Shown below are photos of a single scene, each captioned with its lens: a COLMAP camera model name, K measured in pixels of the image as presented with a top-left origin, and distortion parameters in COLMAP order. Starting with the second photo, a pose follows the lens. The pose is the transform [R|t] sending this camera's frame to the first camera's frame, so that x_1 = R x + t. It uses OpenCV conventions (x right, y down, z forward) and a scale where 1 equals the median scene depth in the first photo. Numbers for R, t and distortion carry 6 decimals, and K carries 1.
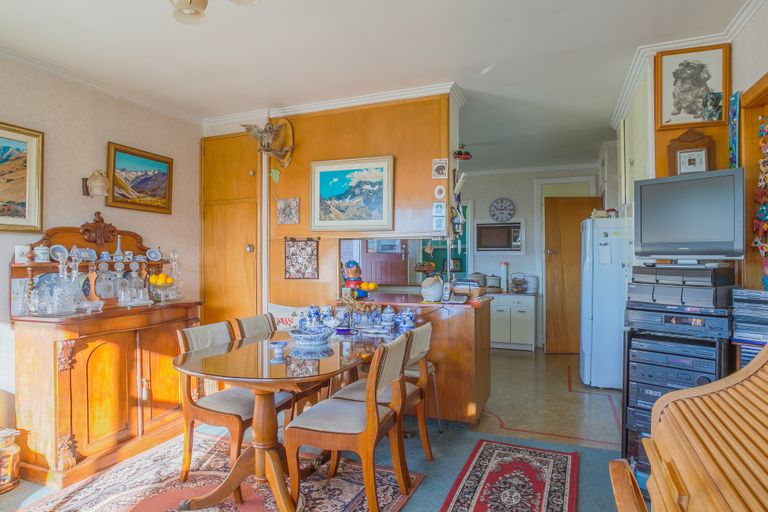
lens RADIAL K [[441.2, 0, 384.0], [0, 441.2, 256.0], [0, 0, 1]] dist [-0.065666, 0.041893]
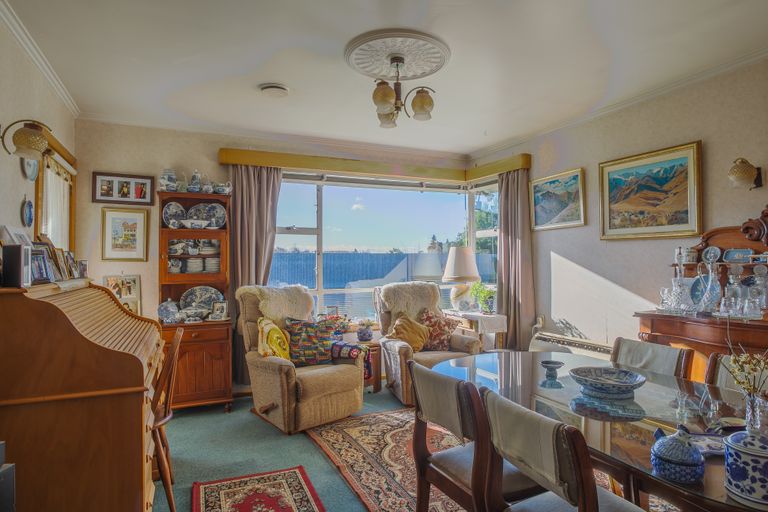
lens RADIAL K [[441.2, 0, 384.0], [0, 441.2, 256.0], [0, 0, 1]] dist [-0.065666, 0.041893]
pose [[-0.692200, -0.000757, -0.721706, 0.517449], [0.005345, 0.999967, -0.006174, -0.002320], [0.721686, -0.008131, -0.692173, 1.207388]]
